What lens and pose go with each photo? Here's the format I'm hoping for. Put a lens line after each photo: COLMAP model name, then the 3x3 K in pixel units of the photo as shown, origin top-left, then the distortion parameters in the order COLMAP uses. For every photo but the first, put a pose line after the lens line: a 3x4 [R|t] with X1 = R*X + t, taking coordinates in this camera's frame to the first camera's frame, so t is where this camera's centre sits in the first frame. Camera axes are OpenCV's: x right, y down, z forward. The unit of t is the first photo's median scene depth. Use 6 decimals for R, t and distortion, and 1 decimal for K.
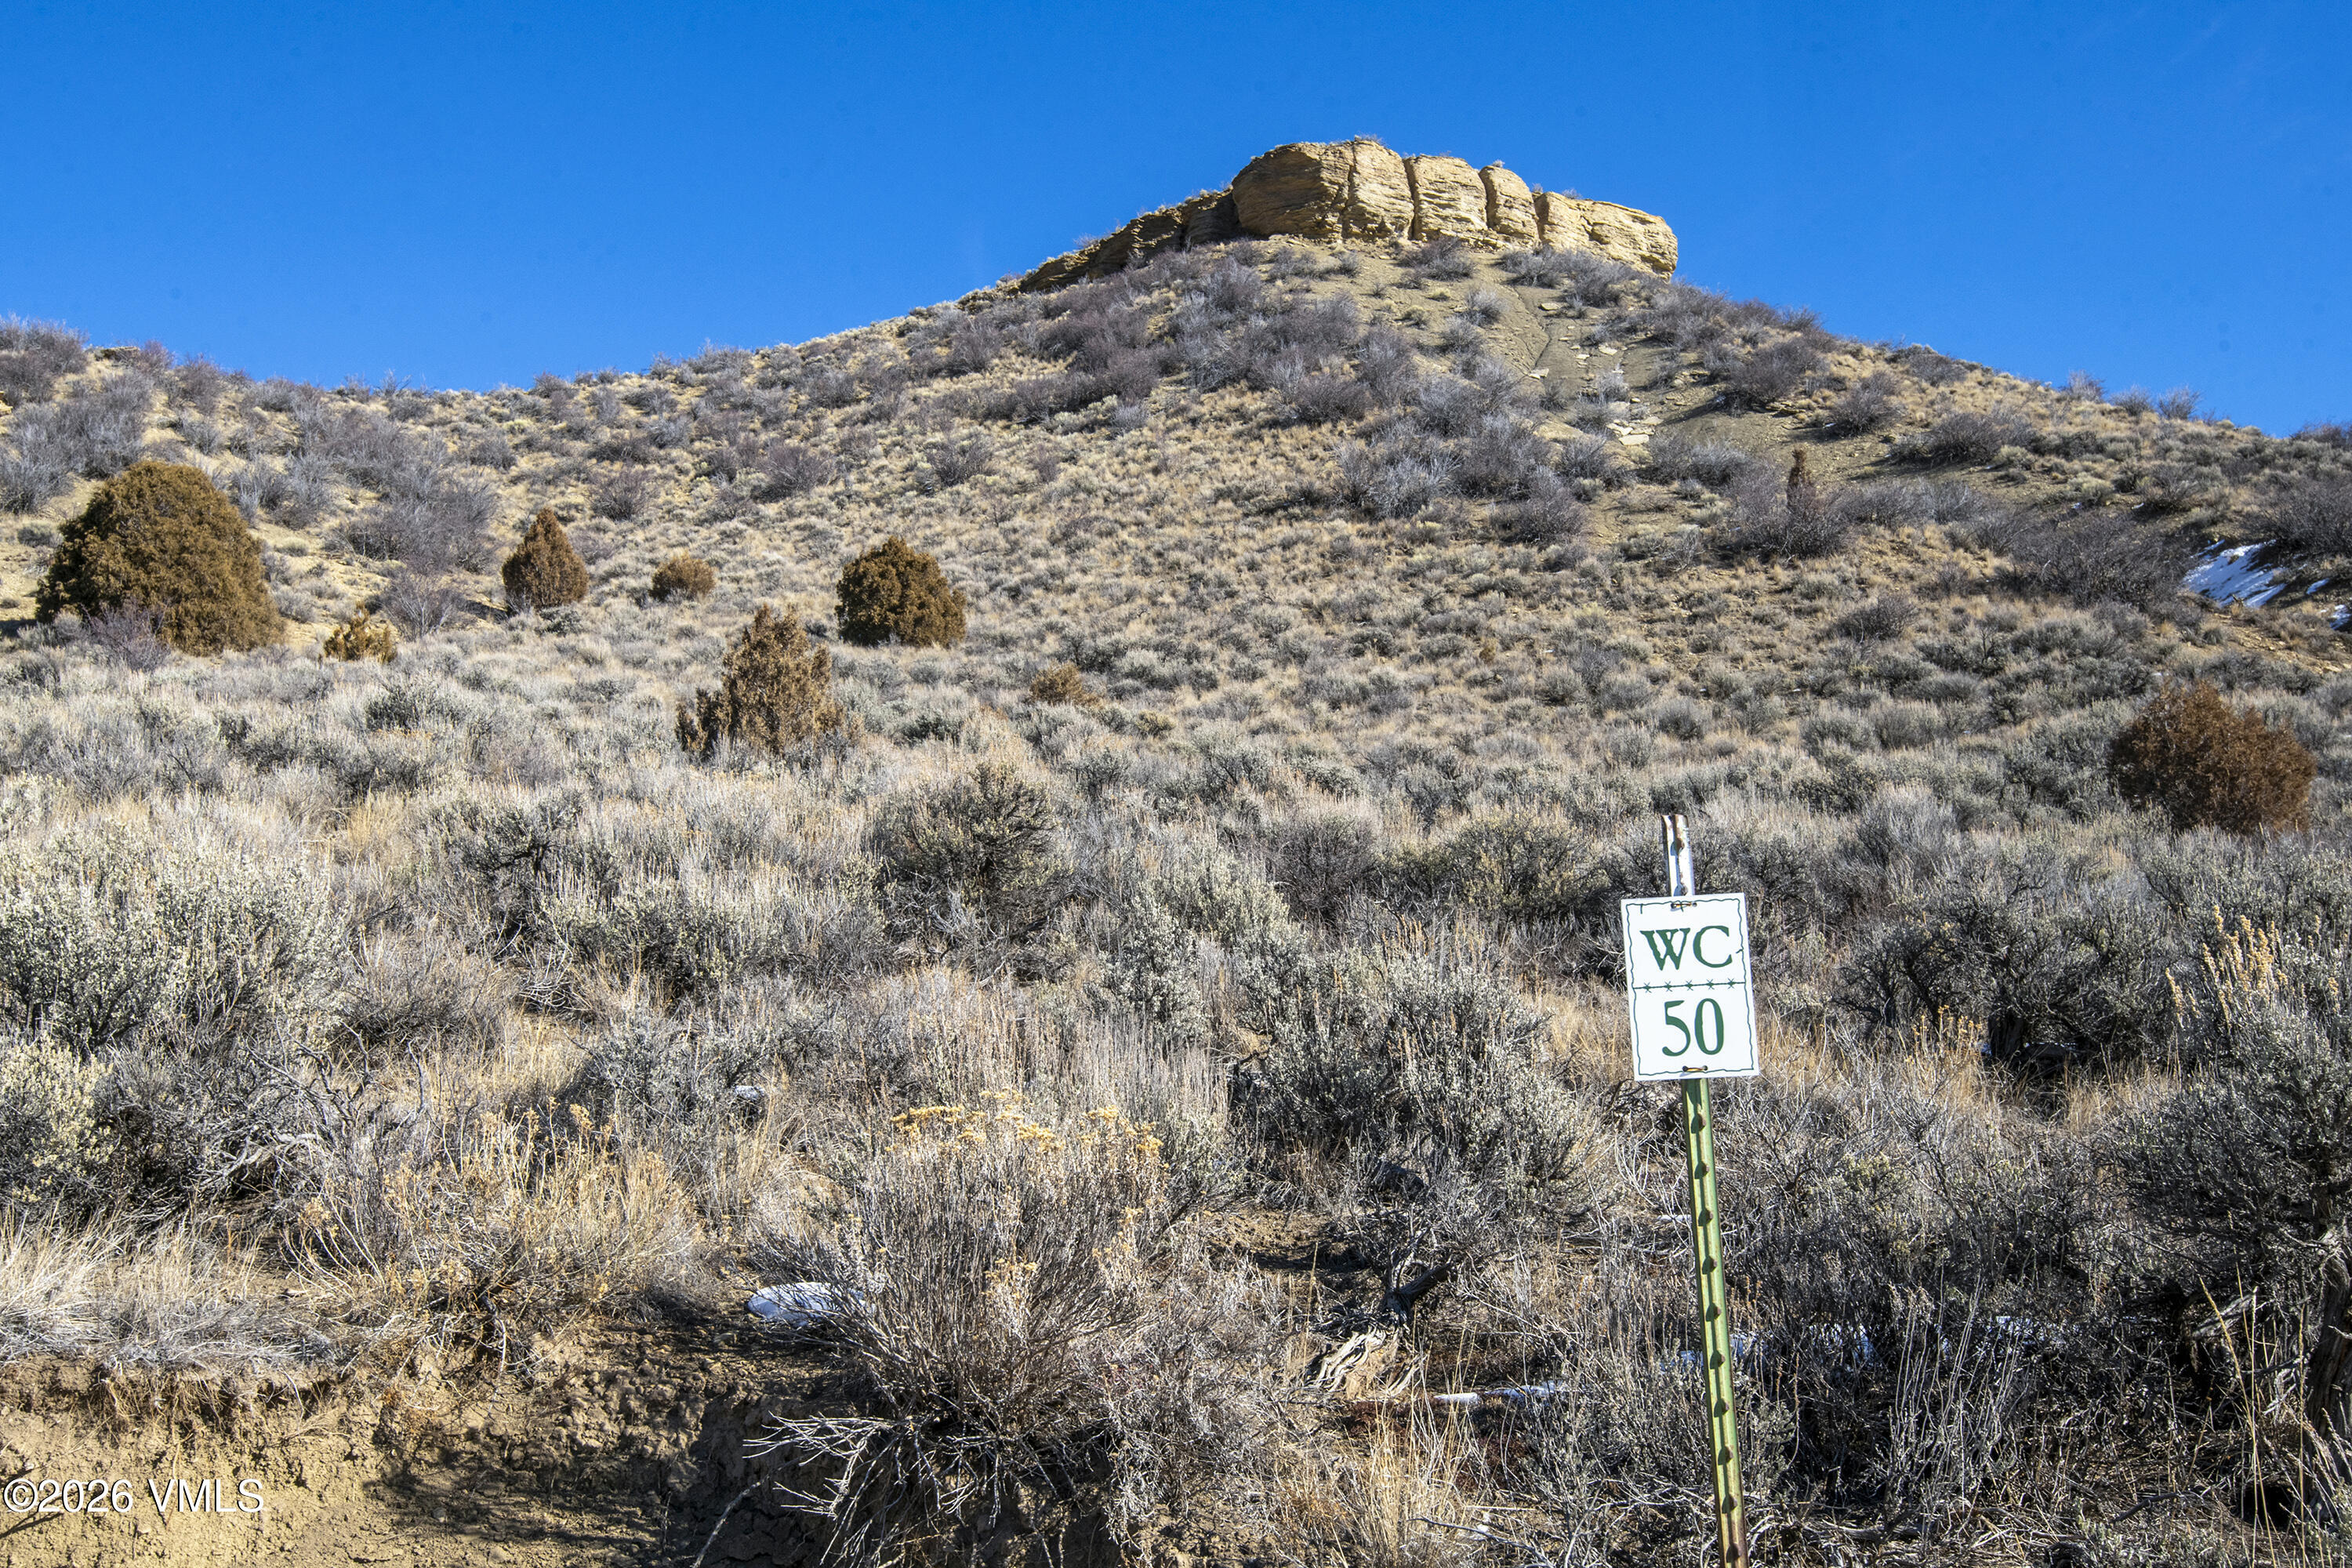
lens RADIAL K [[2243.9, 0, 1198.8], [0, 2243.9, 763.0], [0, 0, 1]] dist [0.046745, 0.000000]
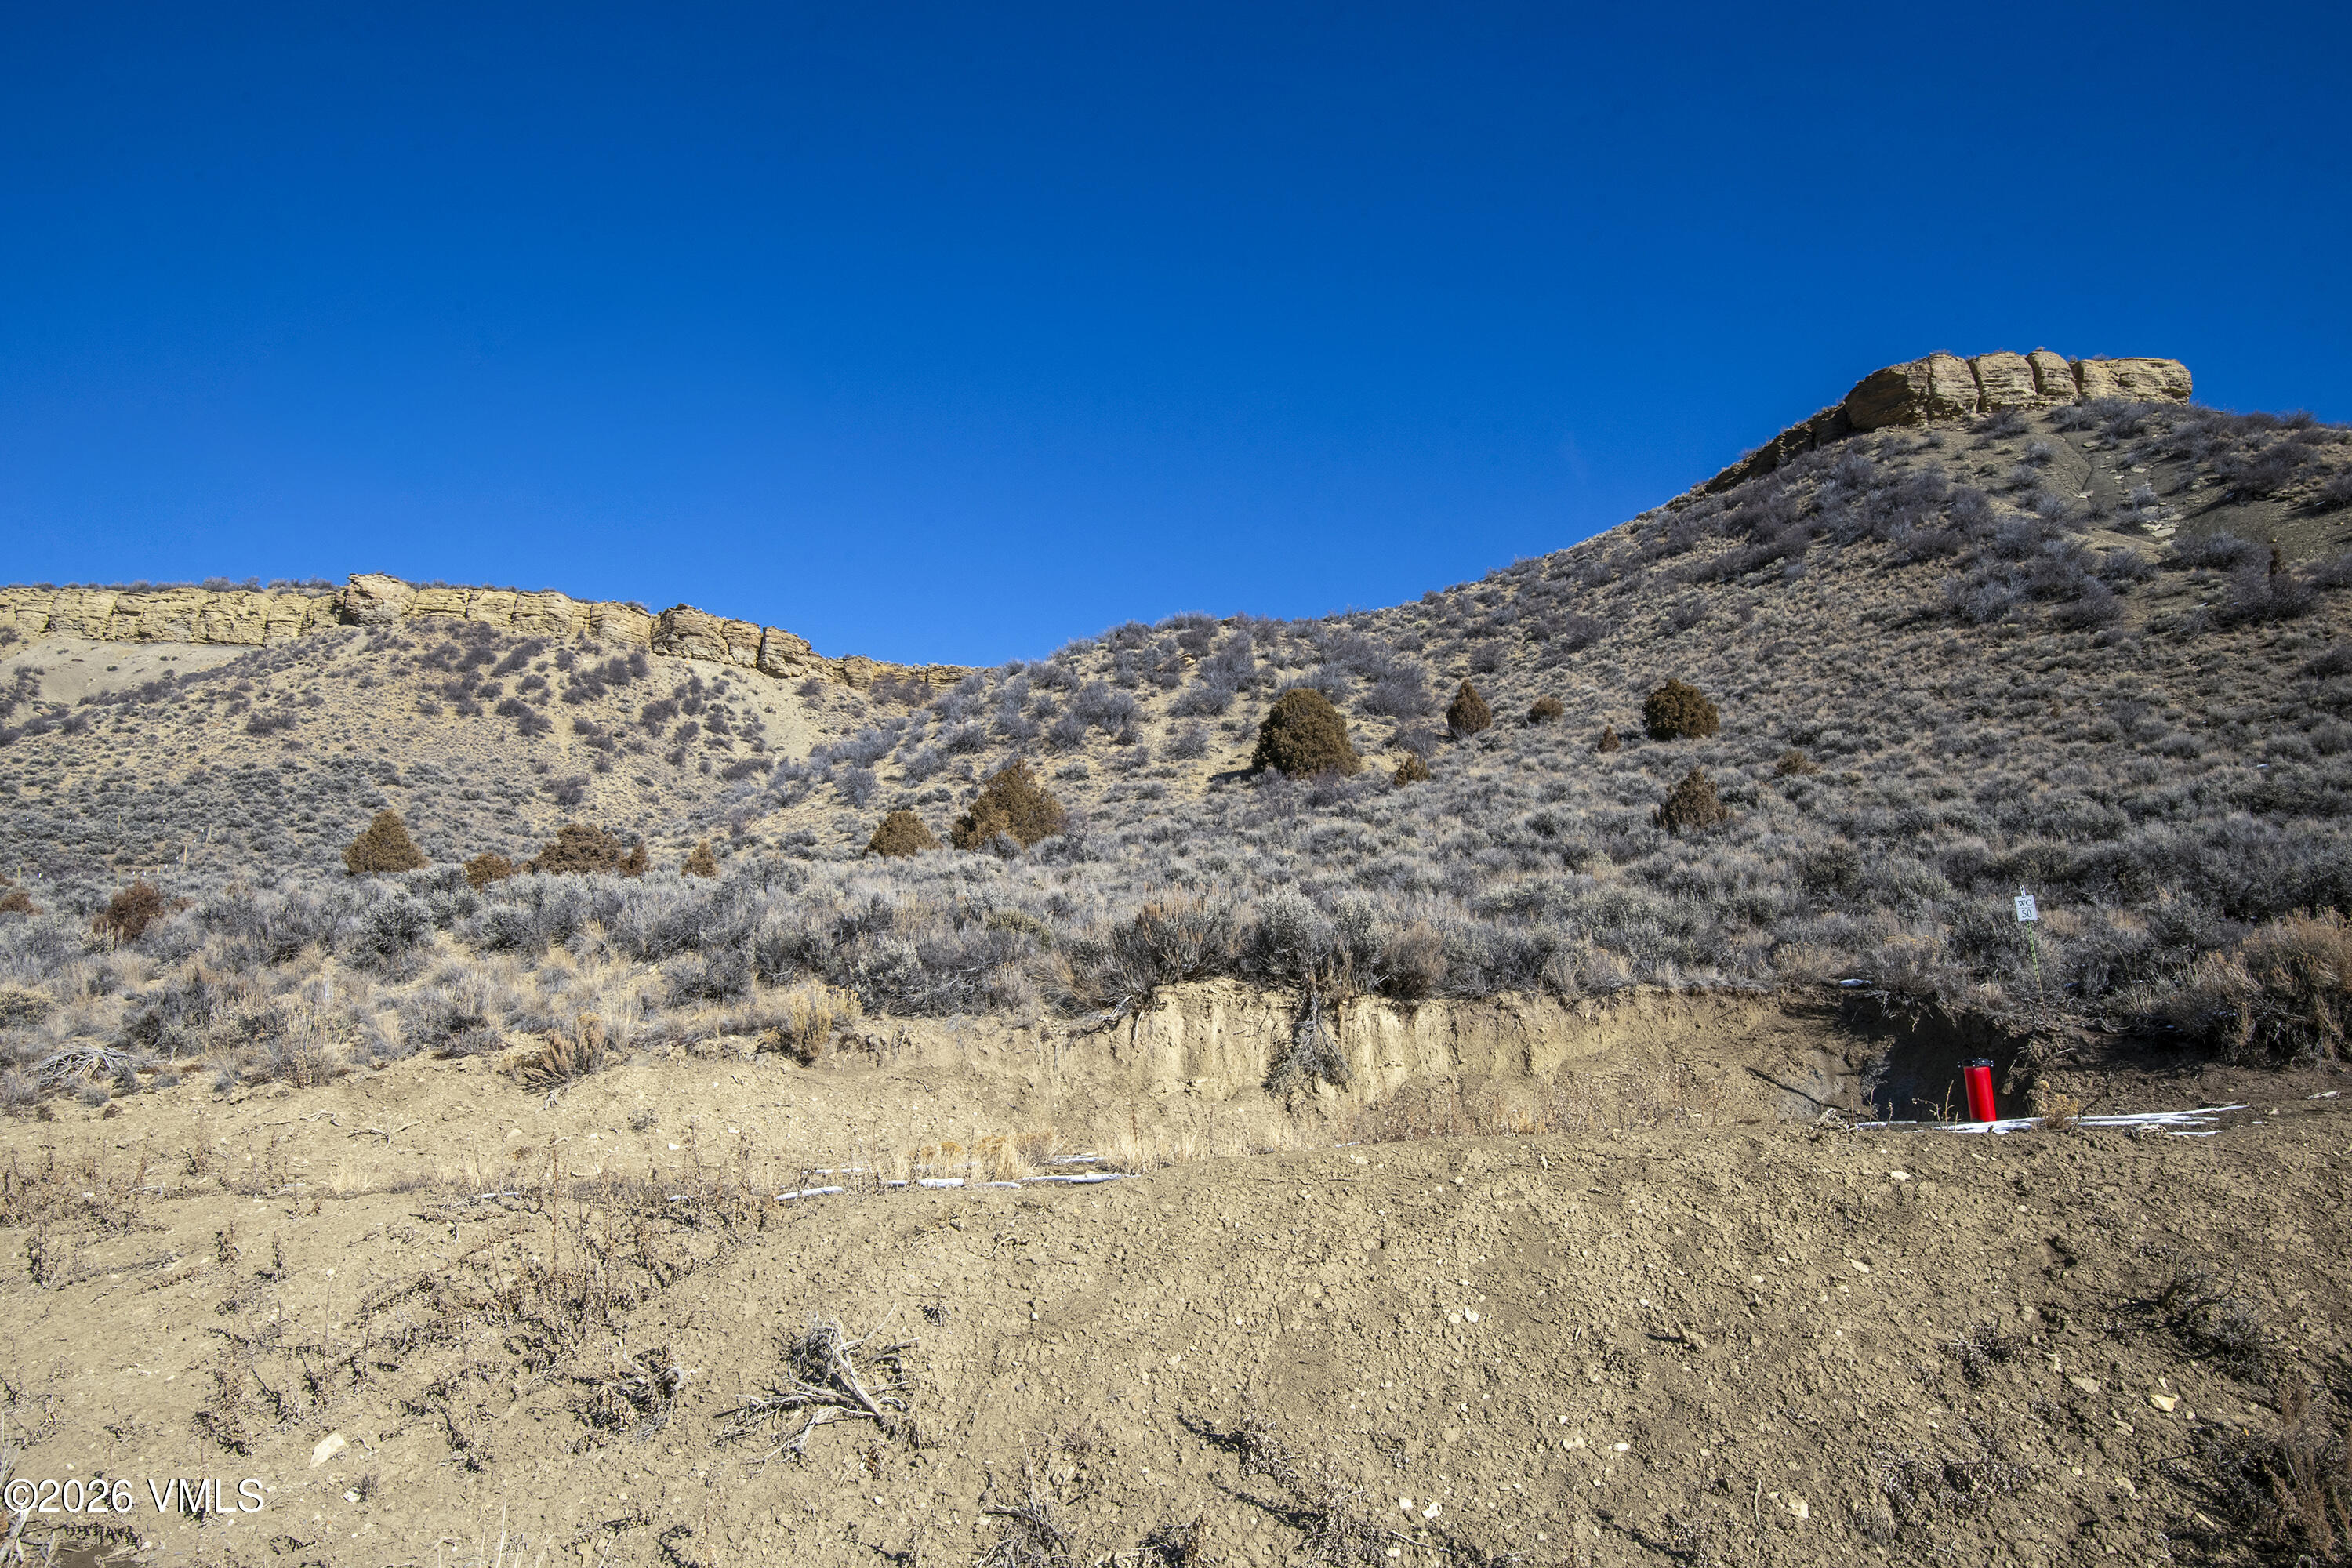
lens RADIAL K [[1379.7, 0, 1164.1], [0, 1379.7, 812.3], [0, 0, 1]] dist [0.006252, -0.026713]
pose [[0.891656, -0.085414, -0.444582, -0.008217], [0.091321, 0.995788, -0.008159, -0.012258], [0.443407, -0.033325, 0.895701, -0.114755]]
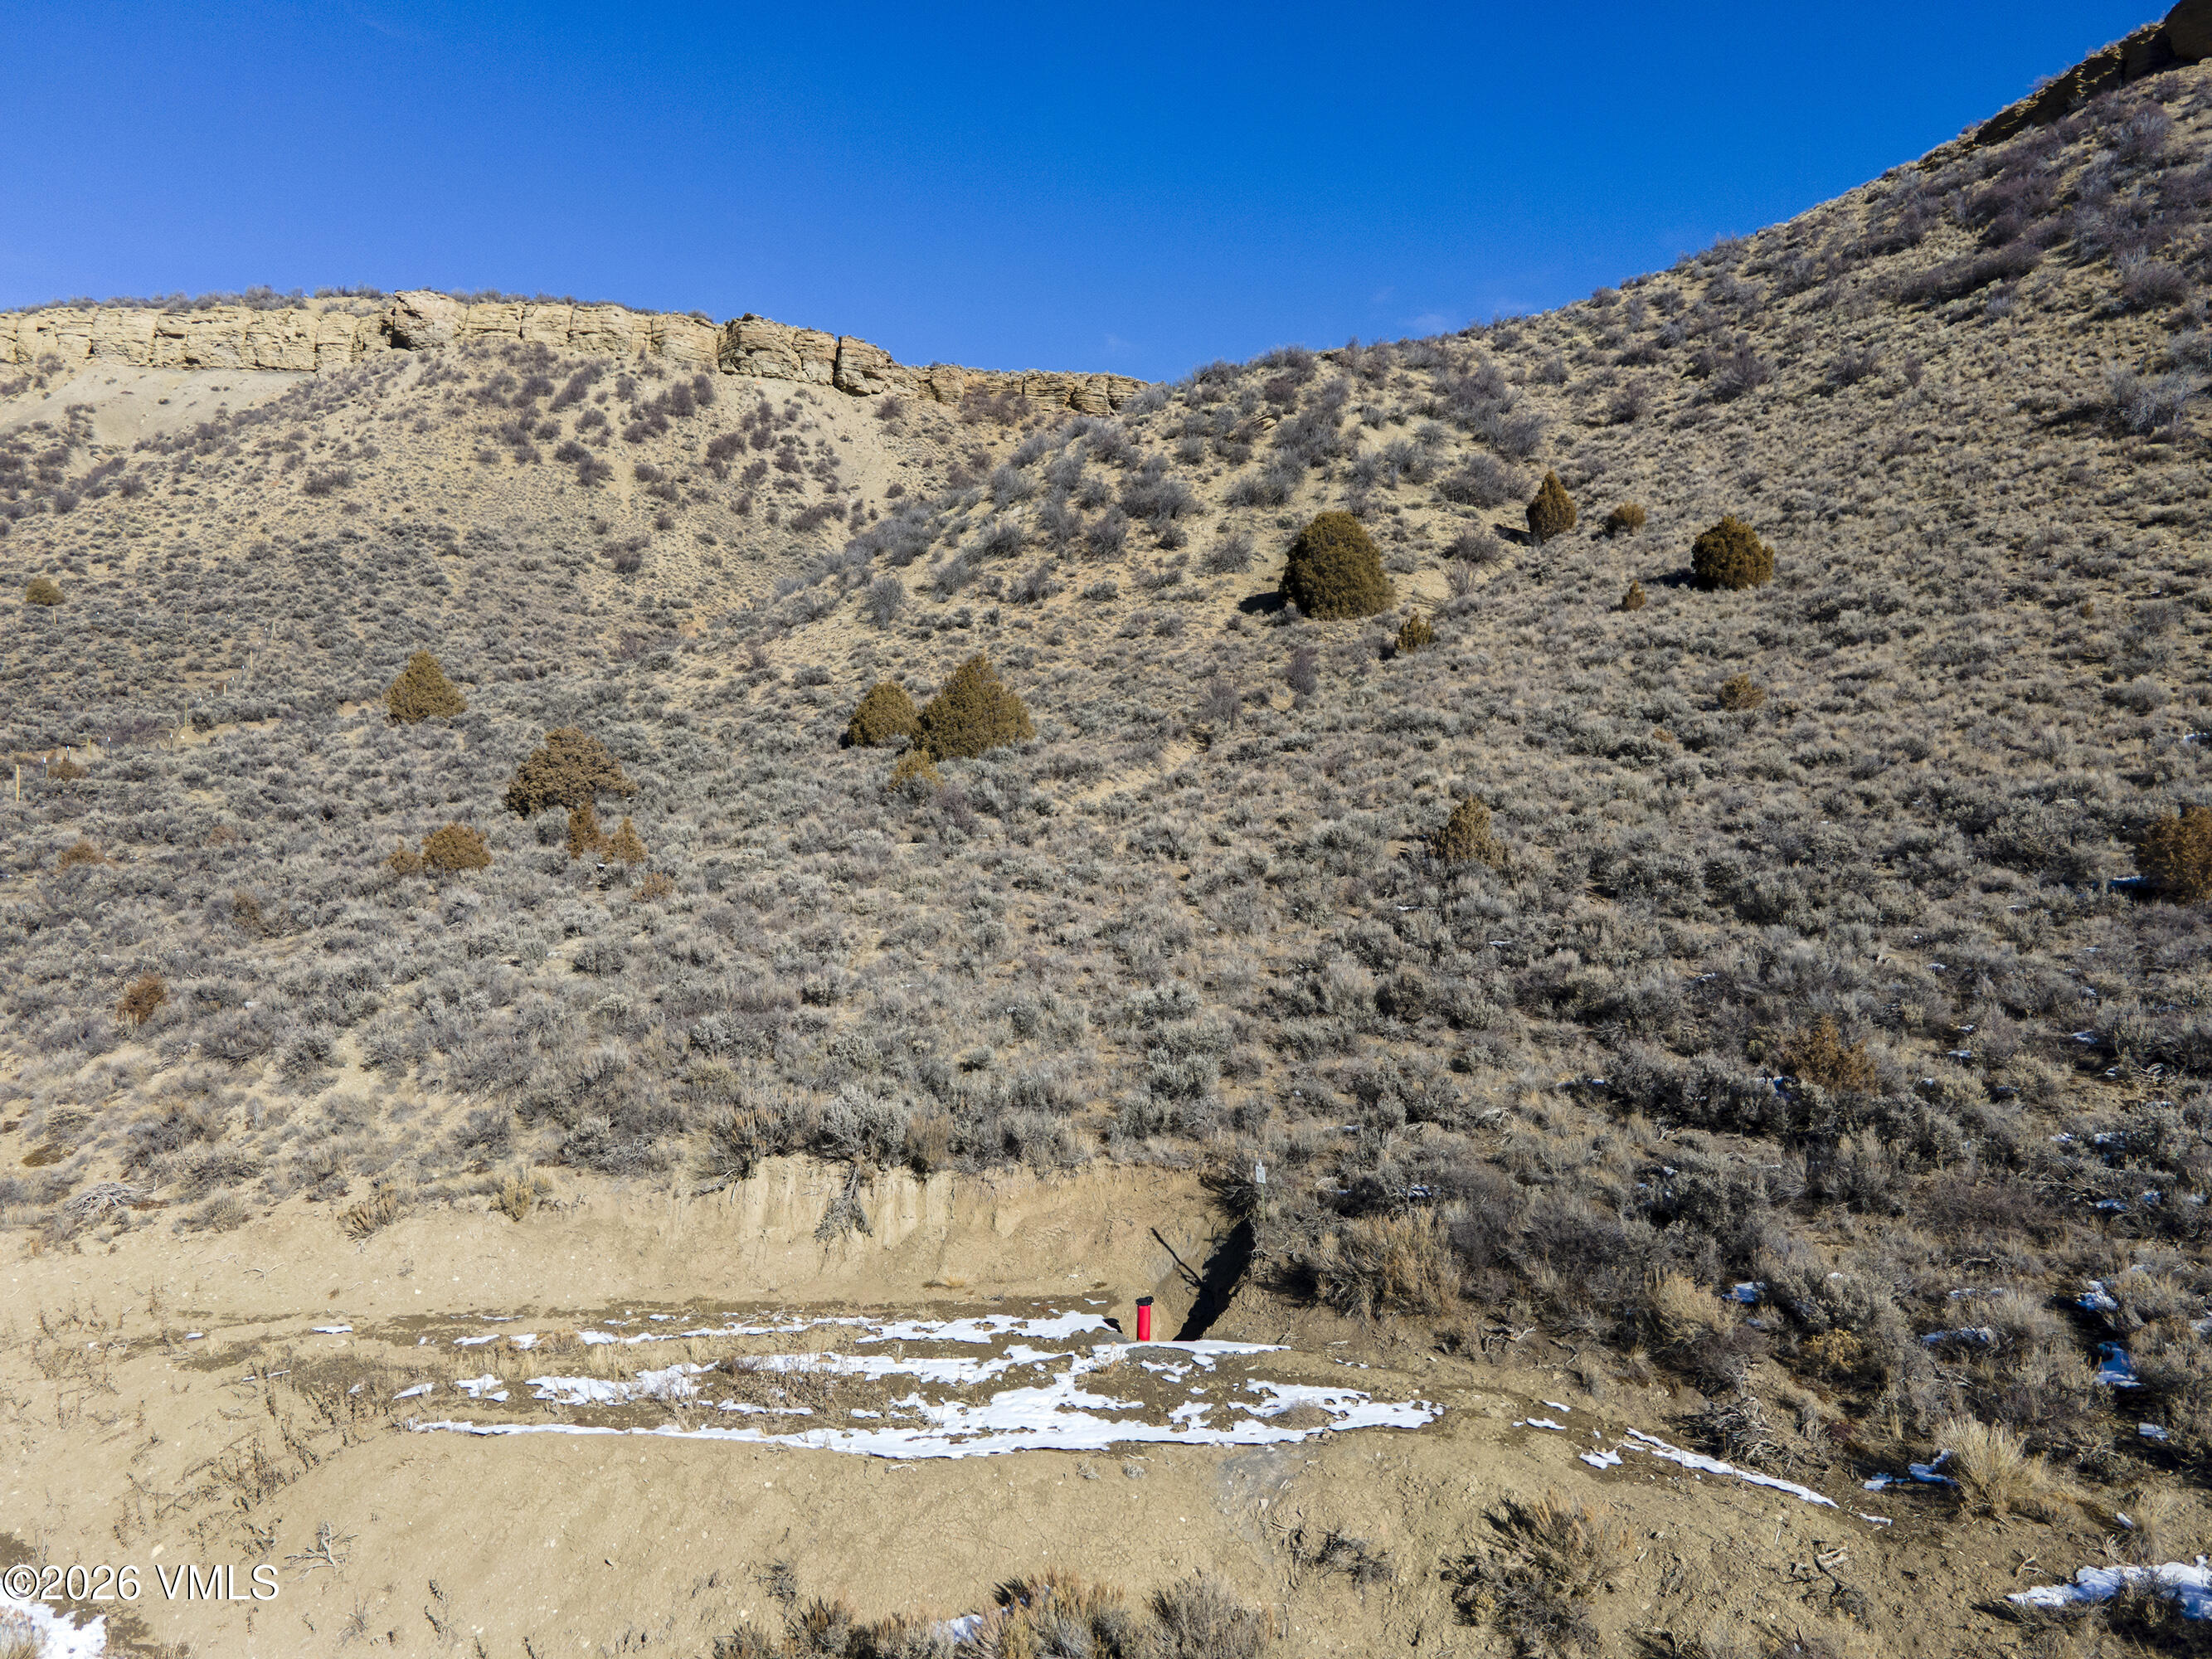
lens RADIAL K [[1616.7, 0, 1102.7], [0, 1616.7, 811.8], [0, 0, 1]] dist [0.020953, 0.043889]
pose [[0.809867, 0.020695, -0.586249, 0.115651], [0.103079, 0.978807, 0.176949, -0.087004], [0.577487, -0.203735, 0.790570, -0.144530]]
